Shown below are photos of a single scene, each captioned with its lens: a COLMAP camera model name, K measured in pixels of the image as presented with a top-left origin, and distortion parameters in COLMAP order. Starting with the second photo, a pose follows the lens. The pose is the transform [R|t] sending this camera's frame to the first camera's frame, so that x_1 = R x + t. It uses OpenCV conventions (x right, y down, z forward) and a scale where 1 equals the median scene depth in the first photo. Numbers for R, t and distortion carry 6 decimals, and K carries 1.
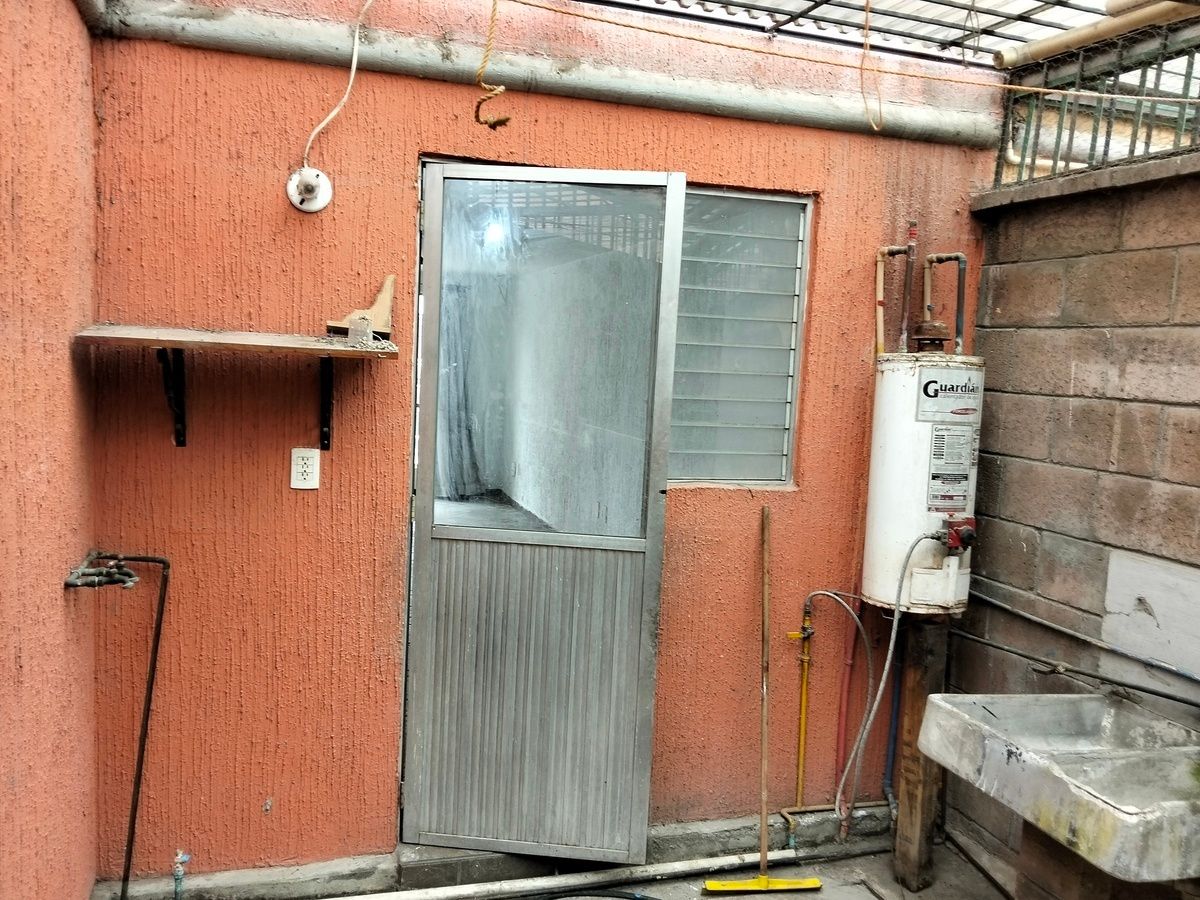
lens RADIAL K [[1005.1, 0, 598.3], [0, 1005.1, 449.8], [0, 0, 1]] dist [0.041047, 0.001039]
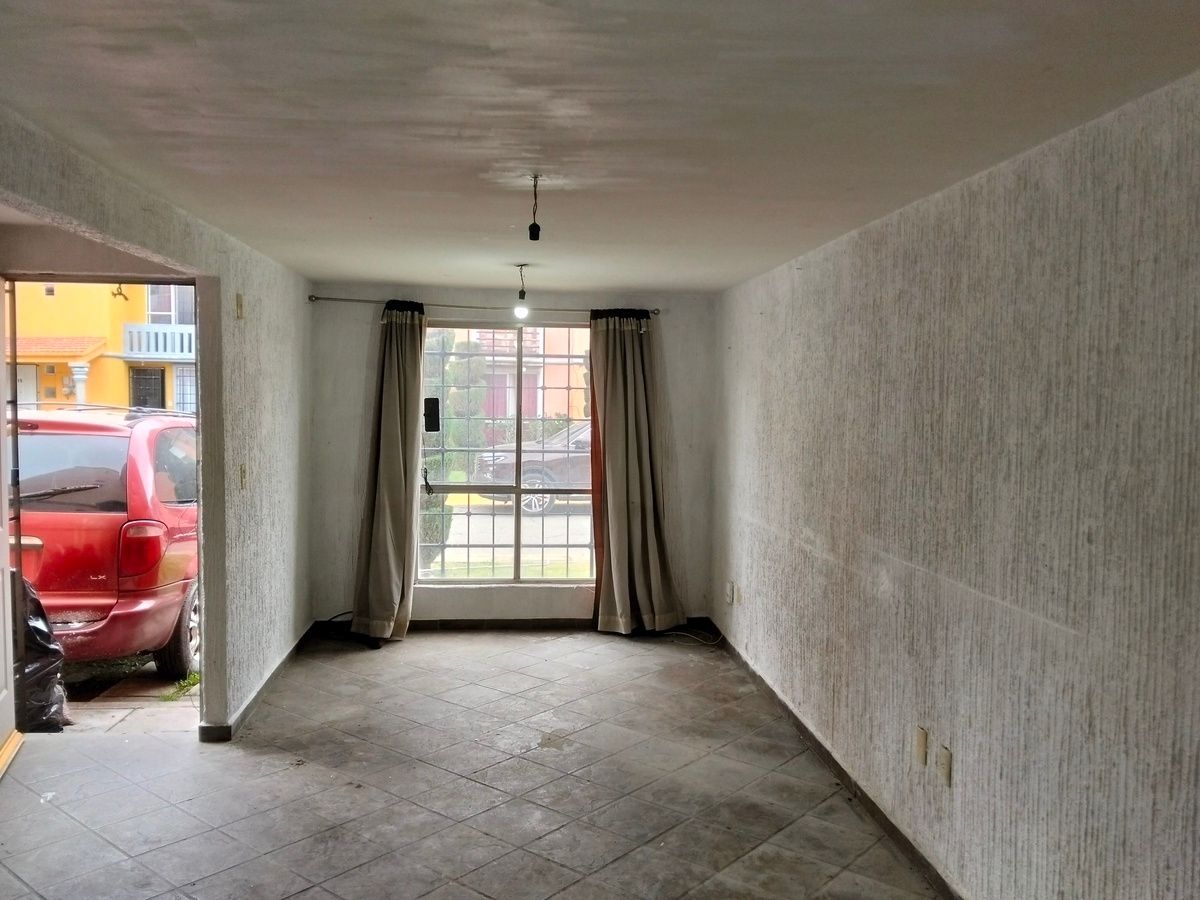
lens RADIAL K [[1005.1, 0, 599.3], [0, 1005.1, 449.0], [0, 0, 1]] dist [0.041047, 0.001039]
pose [[0.979638, -0.023769, -0.199362, -0.043626], [0.014224, 0.998689, -0.049175, -0.048706], [0.200270, 0.045338, 0.978691, 0.436192]]
